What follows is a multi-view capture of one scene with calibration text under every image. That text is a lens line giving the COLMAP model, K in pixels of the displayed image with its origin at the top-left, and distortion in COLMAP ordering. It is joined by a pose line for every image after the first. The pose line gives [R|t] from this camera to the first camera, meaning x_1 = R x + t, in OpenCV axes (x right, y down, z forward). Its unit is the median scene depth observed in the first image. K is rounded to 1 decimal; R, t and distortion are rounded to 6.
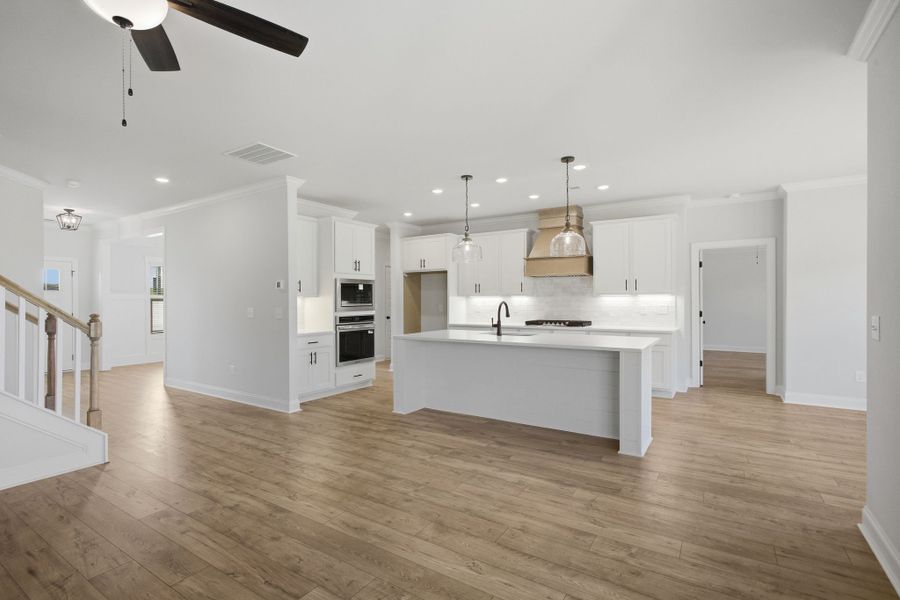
lens RADIAL K [[431.1, 0, 439.8], [0, 431.1, 299.0], [0, 0, 1]] dist [-0.001115, 0.000217]
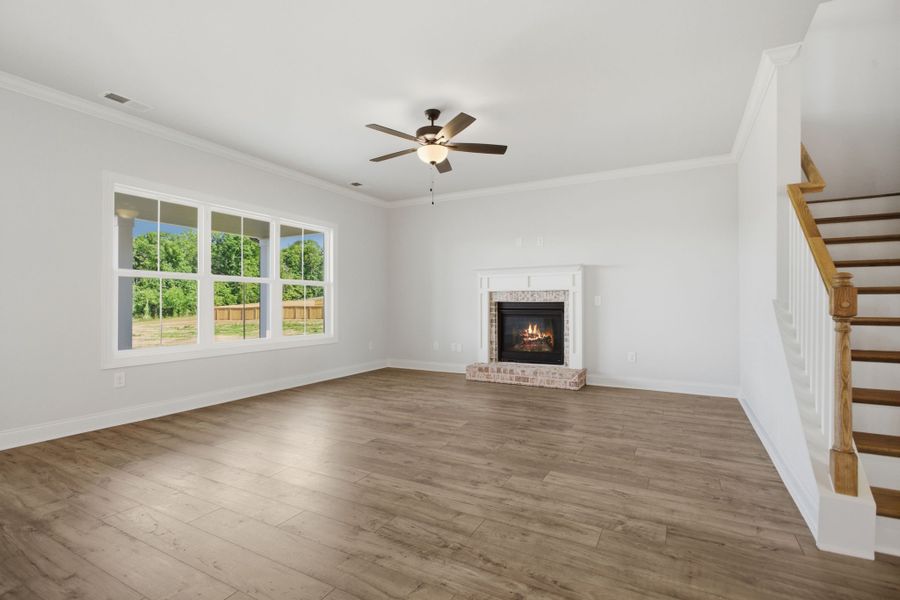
lens RADIAL K [[431.1, 0, 439.8], [0, 431.1, 299.0], [0, 0, 1]] dist [-0.001115, 0.000217]
pose [[-0.997702, 0.001953, -0.067726, -0.227446], [0.002918, 0.999896, -0.014157, 0.063526], [0.067691, -0.014322, -0.997604, 1.309025]]
